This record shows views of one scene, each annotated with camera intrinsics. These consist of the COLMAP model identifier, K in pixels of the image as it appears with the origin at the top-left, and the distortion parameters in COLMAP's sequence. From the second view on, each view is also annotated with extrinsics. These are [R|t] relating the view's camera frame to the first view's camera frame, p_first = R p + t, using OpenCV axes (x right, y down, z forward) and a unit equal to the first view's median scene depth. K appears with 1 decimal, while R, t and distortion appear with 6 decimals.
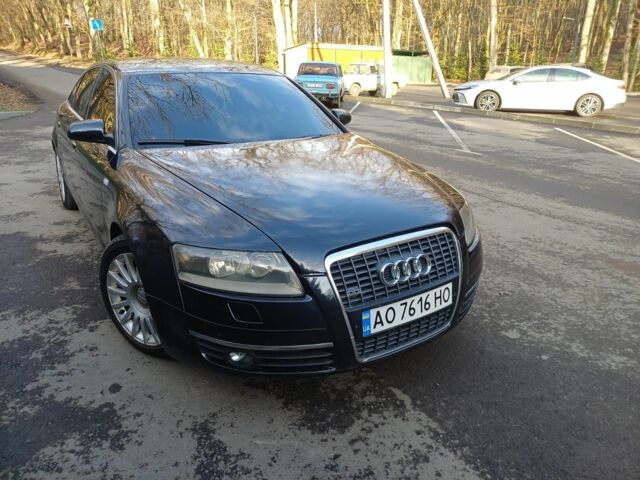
lens RADIAL K [[463.9, 0, 324.5], [0, 463.9, 216.5], [0, 0, 1]] dist [0.036605, -0.005383]
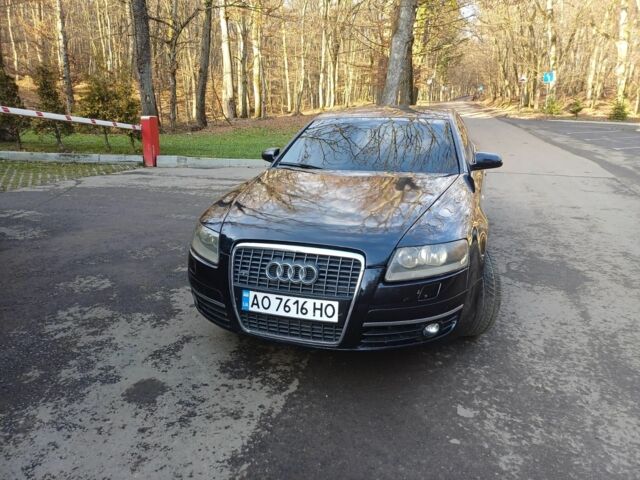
lens RADIAL K [[463.9, 0, 324.5], [0, 463.9, 216.5], [0, 0, 1]] dist [0.036605, -0.005383]
pose [[0.632328, 0.156636, -0.758700, 1.118992], [-0.231276, 0.972855, 0.008095, -0.057697], [0.739373, 0.170350, 0.651390, 0.255128]]
